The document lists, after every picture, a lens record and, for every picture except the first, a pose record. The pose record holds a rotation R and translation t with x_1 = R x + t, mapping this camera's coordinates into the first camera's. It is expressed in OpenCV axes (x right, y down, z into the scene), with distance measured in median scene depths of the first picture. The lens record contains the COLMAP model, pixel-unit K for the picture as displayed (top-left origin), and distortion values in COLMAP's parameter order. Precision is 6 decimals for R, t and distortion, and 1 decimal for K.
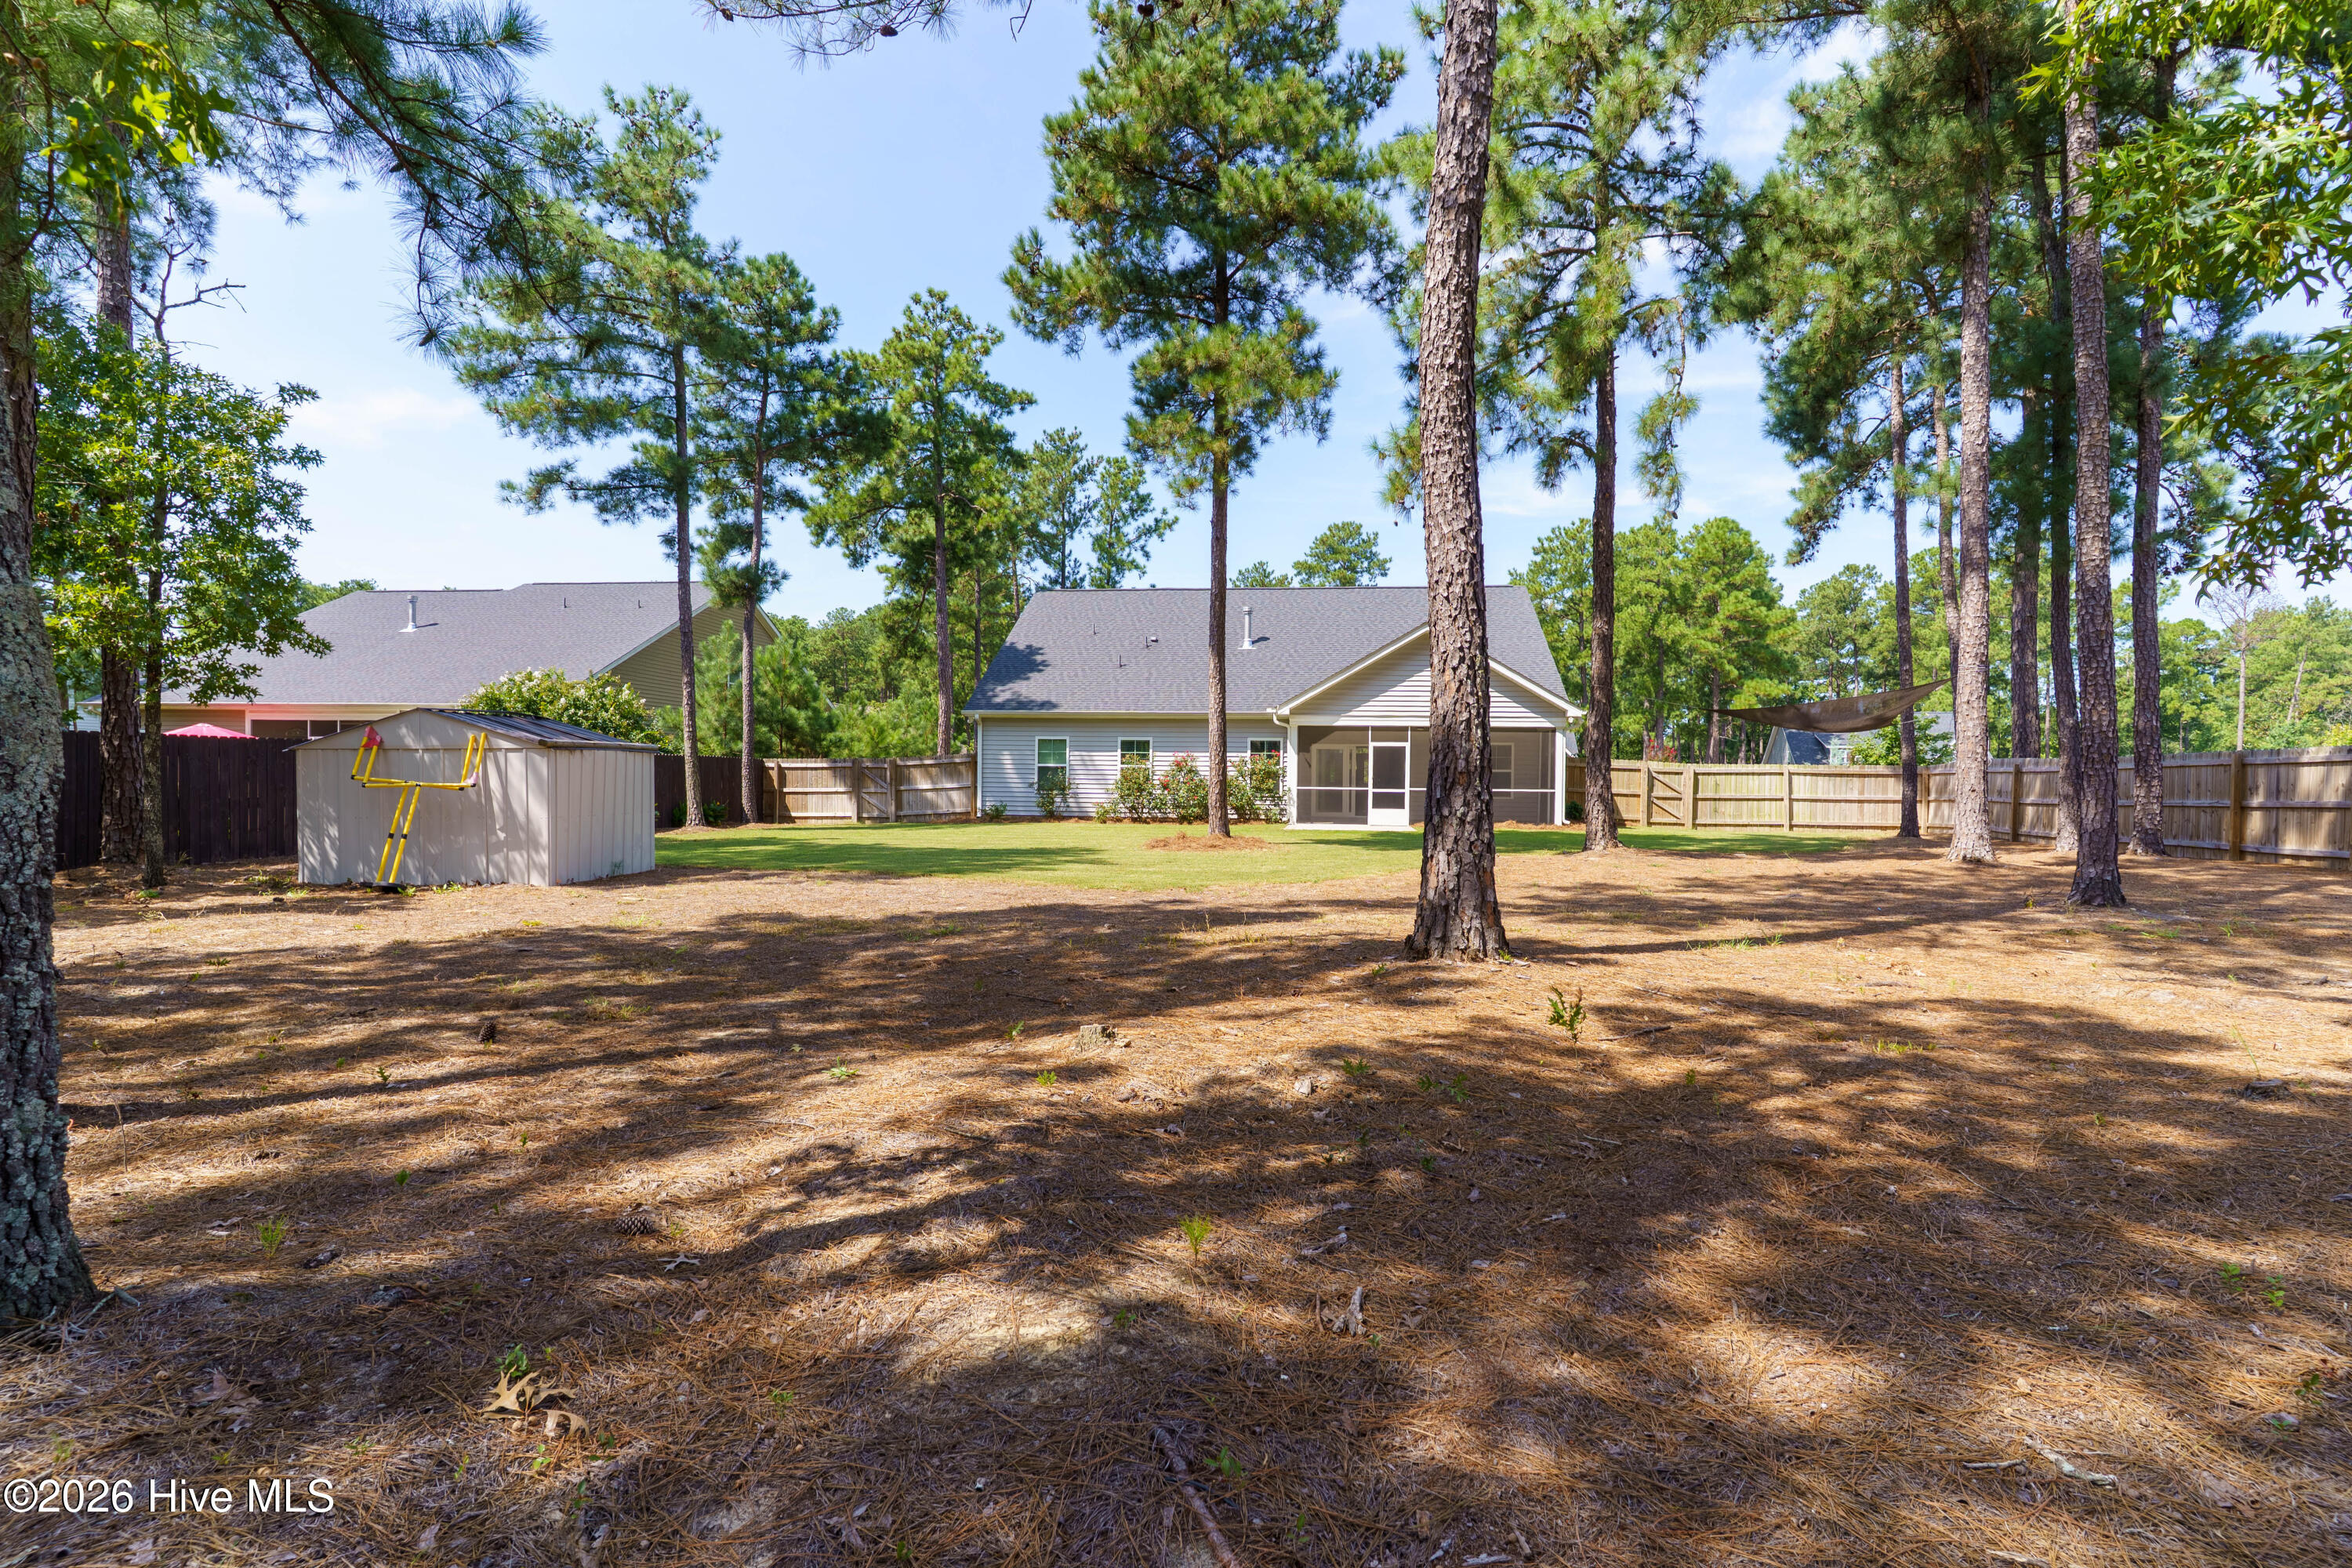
lens RADIAL K [[1139.7, 0, 1181.2], [0, 1139.7, 788.2], [0, 0, 1]] dist [0.005111, -0.001894]
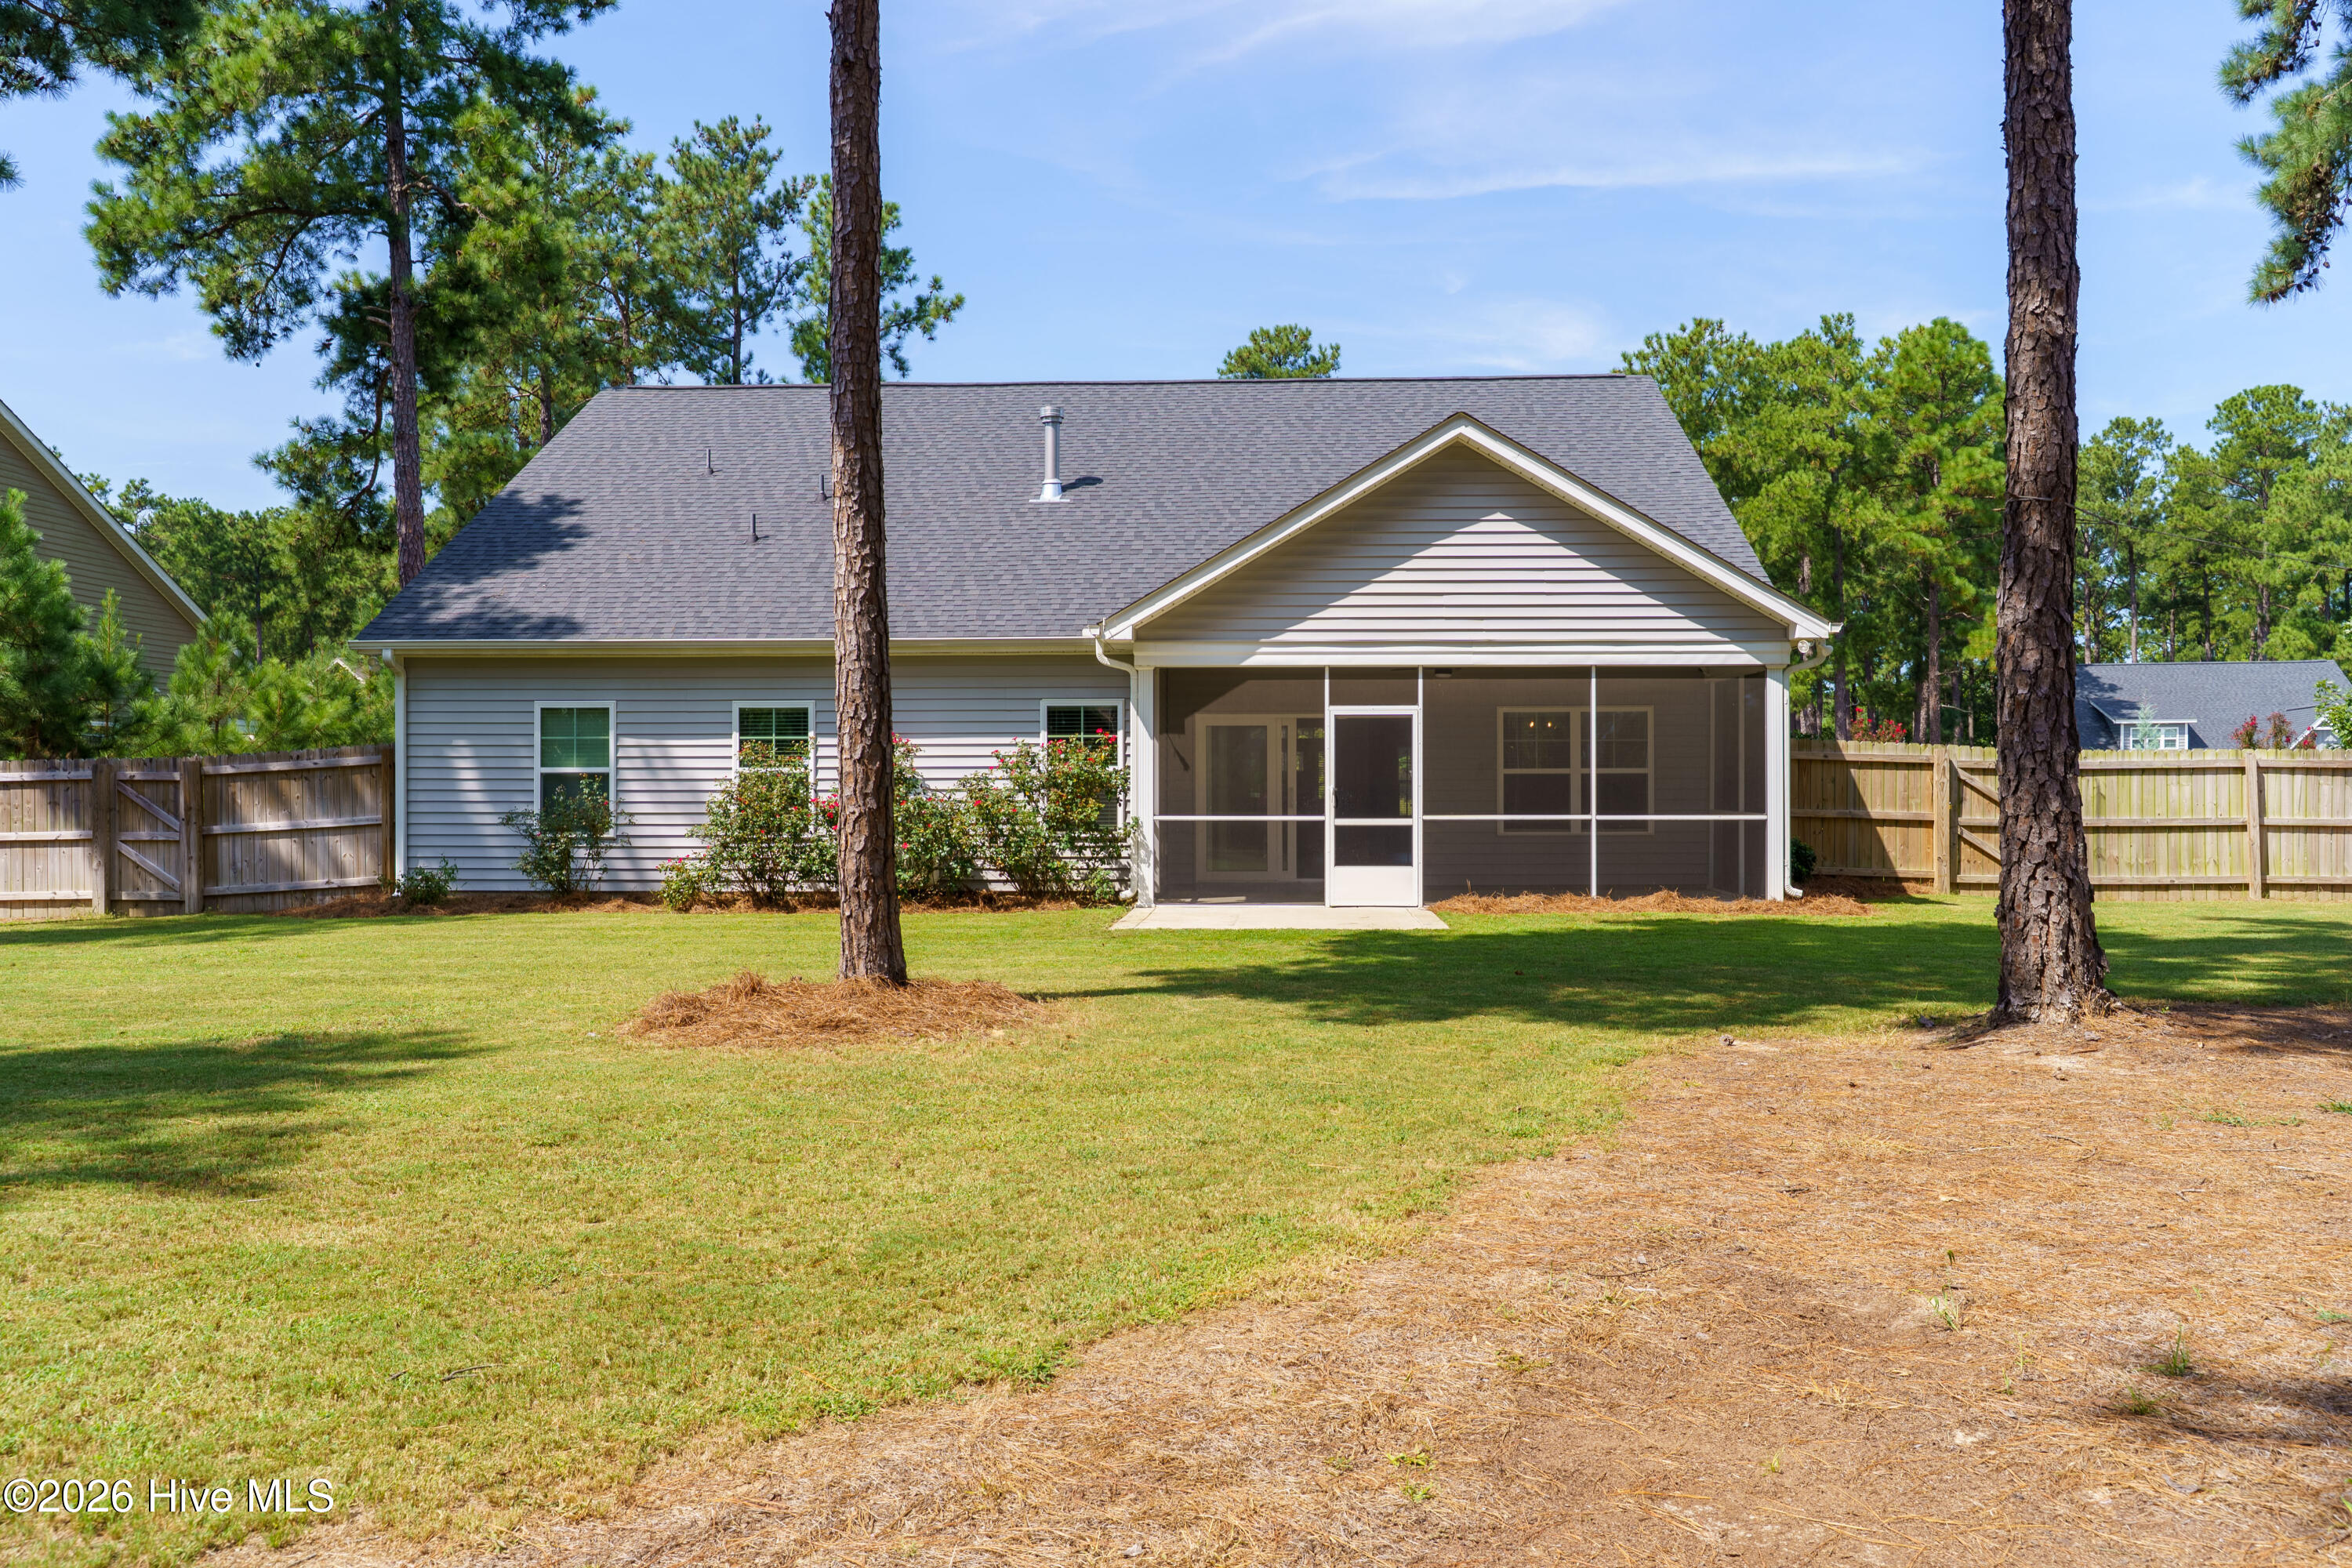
lens RADIAL K [[1894.1, 0, 1174.2], [0, 1894.1, 783.8], [0, 0, 1]] dist [-0.009046, -0.000208]
pose [[0.996662, -0.012938, 0.080612, 0.049420], [0.013809, 0.999852, -0.010251, -0.005264], [-0.080467, 0.011330, 0.996693, 0.289906]]
